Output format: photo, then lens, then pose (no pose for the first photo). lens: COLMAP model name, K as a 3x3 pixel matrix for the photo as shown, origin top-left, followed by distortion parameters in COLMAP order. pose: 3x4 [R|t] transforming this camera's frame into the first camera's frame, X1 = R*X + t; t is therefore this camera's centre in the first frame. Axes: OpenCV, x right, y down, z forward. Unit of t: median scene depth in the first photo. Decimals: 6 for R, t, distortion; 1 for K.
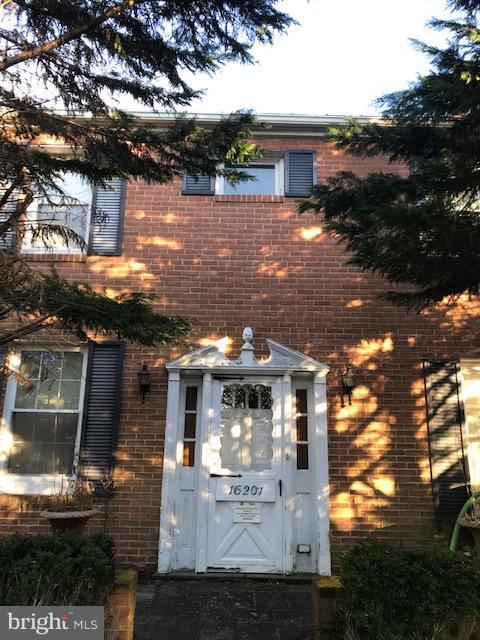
lens RADIAL K [[516.4, 0, 240.0], [0, 516.4, 319.6], [0, 0, 1]] dist [0.006704, 0.000826]
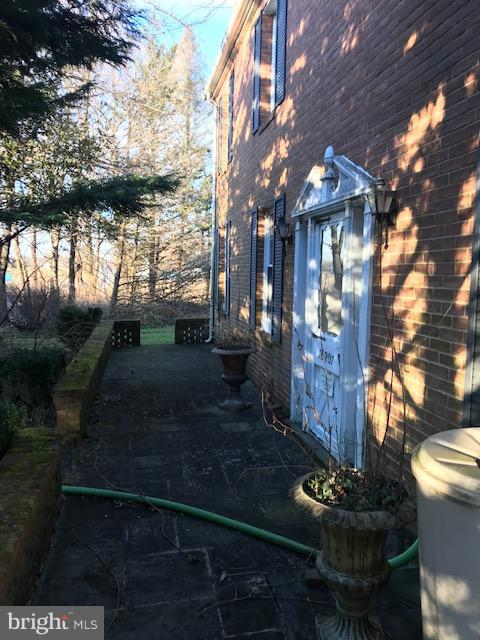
lens RADIAL K [[516.4, 0, 239.8], [0, 516.4, 320.5], [0, 0, 1]] dist [0.006704, 0.000826]
pose [[0.181127, 0.081446, -0.980081, 0.762587], [0.239830, 0.962820, 0.124334, 0.136721], [0.953769, -0.257573, 0.154860, 0.734499]]
